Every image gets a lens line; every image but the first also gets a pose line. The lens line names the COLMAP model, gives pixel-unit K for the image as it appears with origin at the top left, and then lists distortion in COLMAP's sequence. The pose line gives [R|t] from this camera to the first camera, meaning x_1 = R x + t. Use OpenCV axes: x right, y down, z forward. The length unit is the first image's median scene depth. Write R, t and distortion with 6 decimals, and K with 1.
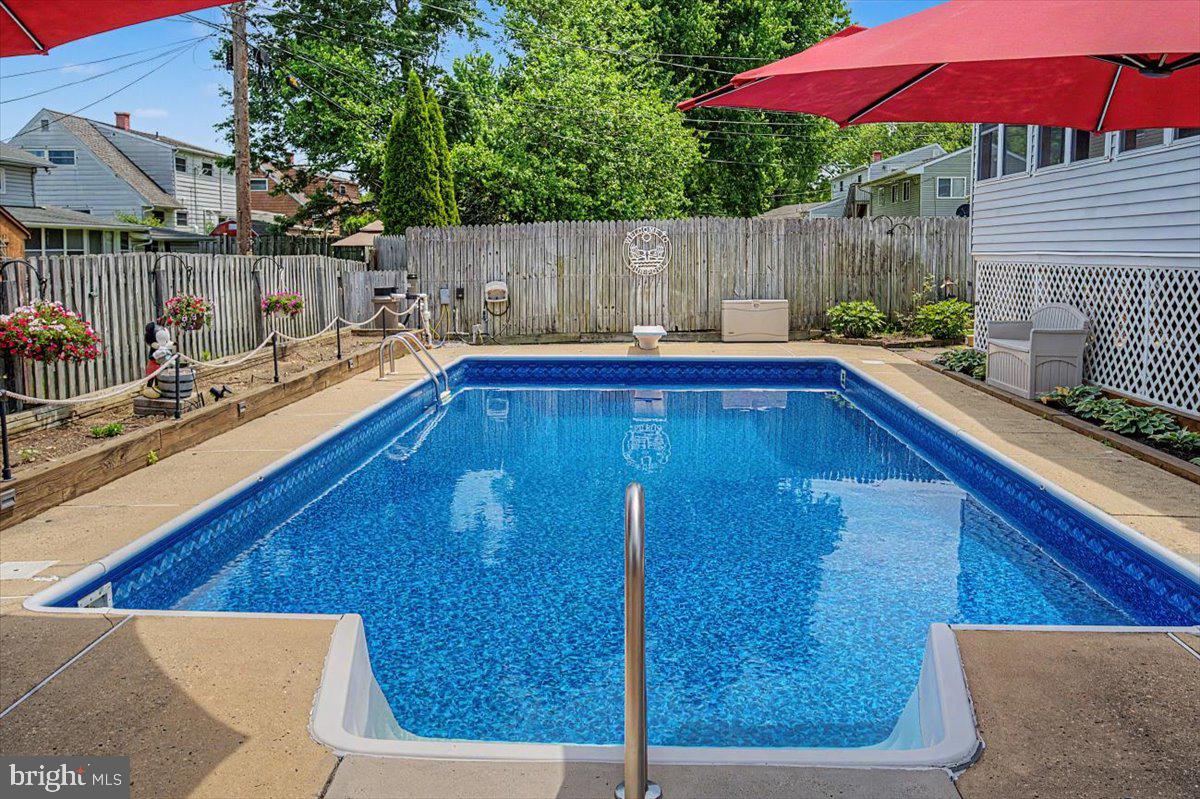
lens RADIAL K [[1044.1, 0, 600.3], [0, 1044.1, 396.0], [0, 0, 1]] dist [0.019930, 0.002181]
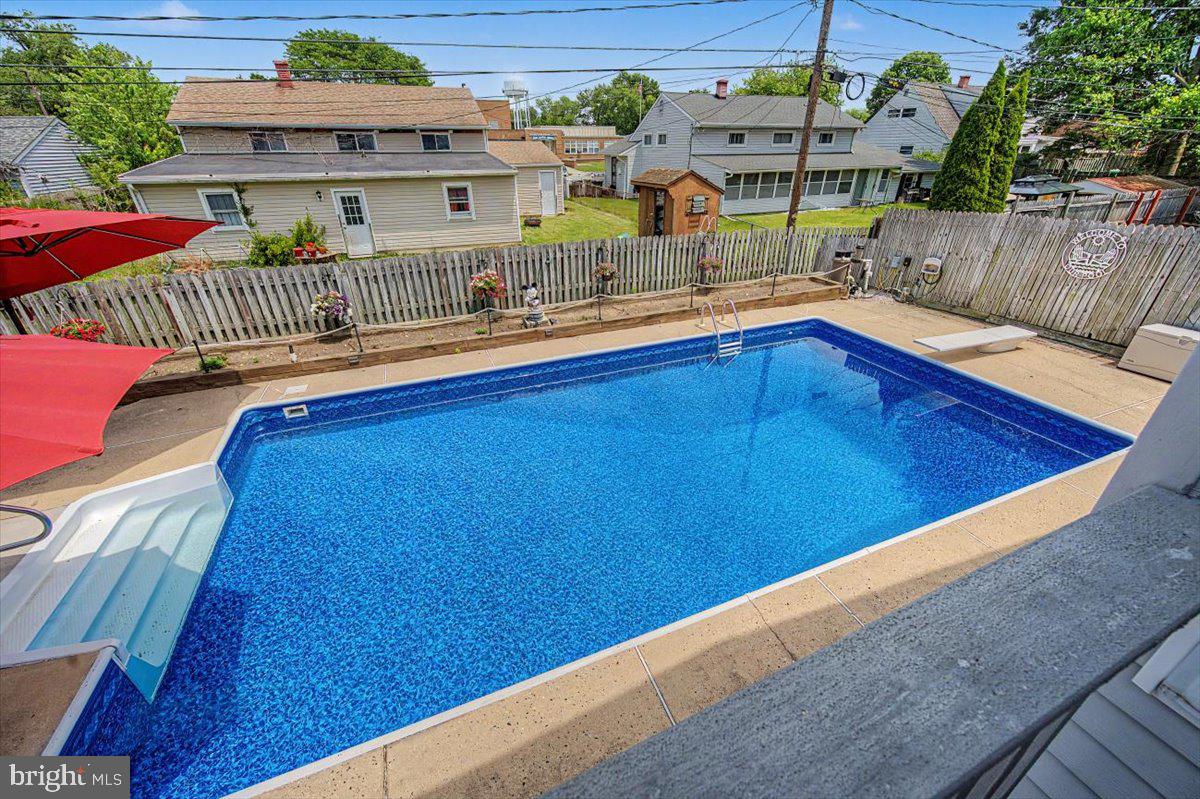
lens RADIAL K [[471.2, 0, 603.3], [0, 471.2, 405.2], [0, 0, 1]] dist [0.008653, 0.000085]
pose [[0.416812, 0.436239, -0.797473, 0.280327], [-0.121610, 0.896190, 0.426678, -0.146333], [0.900821, -0.080864, 0.426593, 0.354260]]
